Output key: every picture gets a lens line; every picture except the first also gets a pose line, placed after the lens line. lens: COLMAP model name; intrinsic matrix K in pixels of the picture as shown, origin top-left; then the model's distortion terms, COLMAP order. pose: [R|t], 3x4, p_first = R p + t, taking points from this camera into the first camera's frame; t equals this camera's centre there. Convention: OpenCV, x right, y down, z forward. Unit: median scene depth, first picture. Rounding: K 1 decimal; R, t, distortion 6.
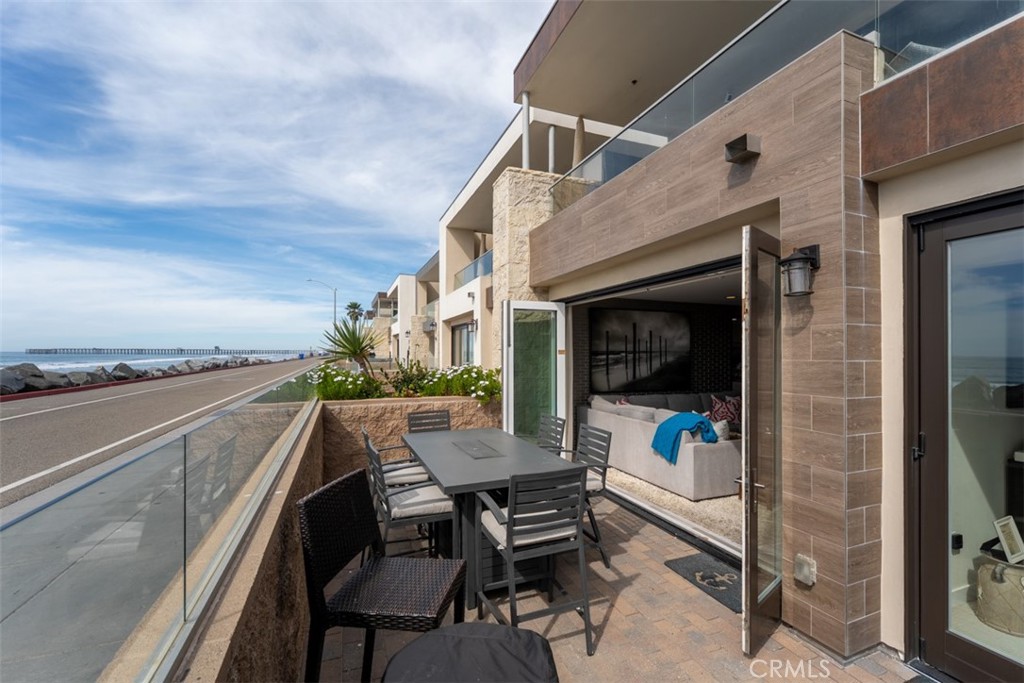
lens RADIAL K [[427.1, 0, 509.4], [0, 427.1, 353.8], [0, 0, 1]] dist [0.008546, -0.000220]
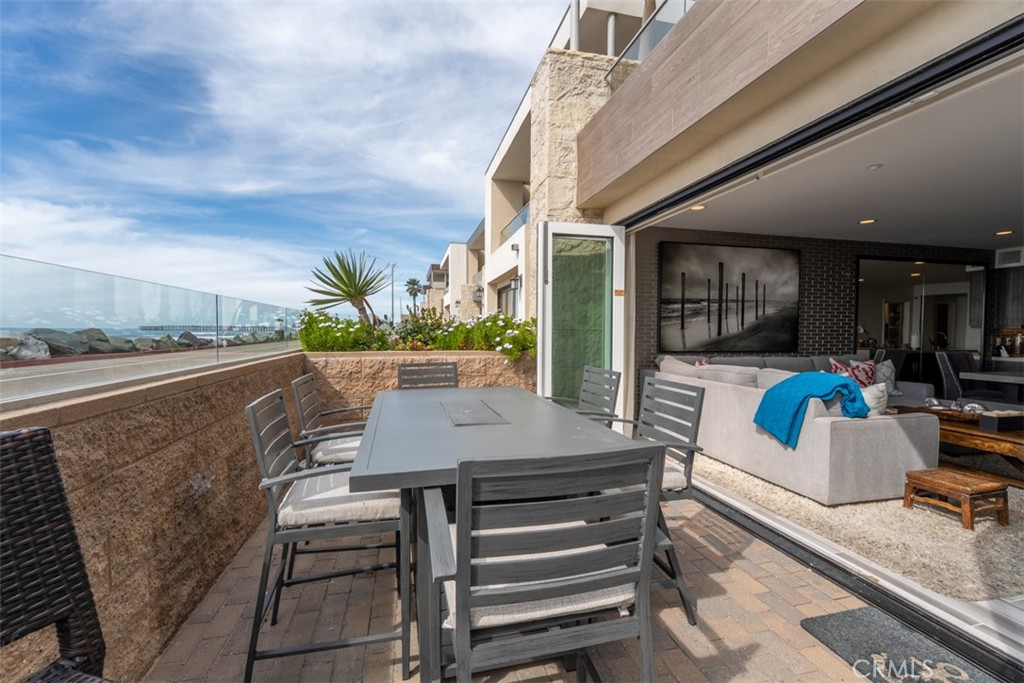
lens RADIAL K [[423.9, 0, 499.0], [0, 423.9, 355.9], [0, 0, 1]] dist [0.003402, 0.000088]
pose [[0.986274, 0.003900, -0.165073, 0.041294], [0.005162, 0.998504, 0.054434, 0.069481], [0.165038, -0.054539, 0.984778, 0.258464]]
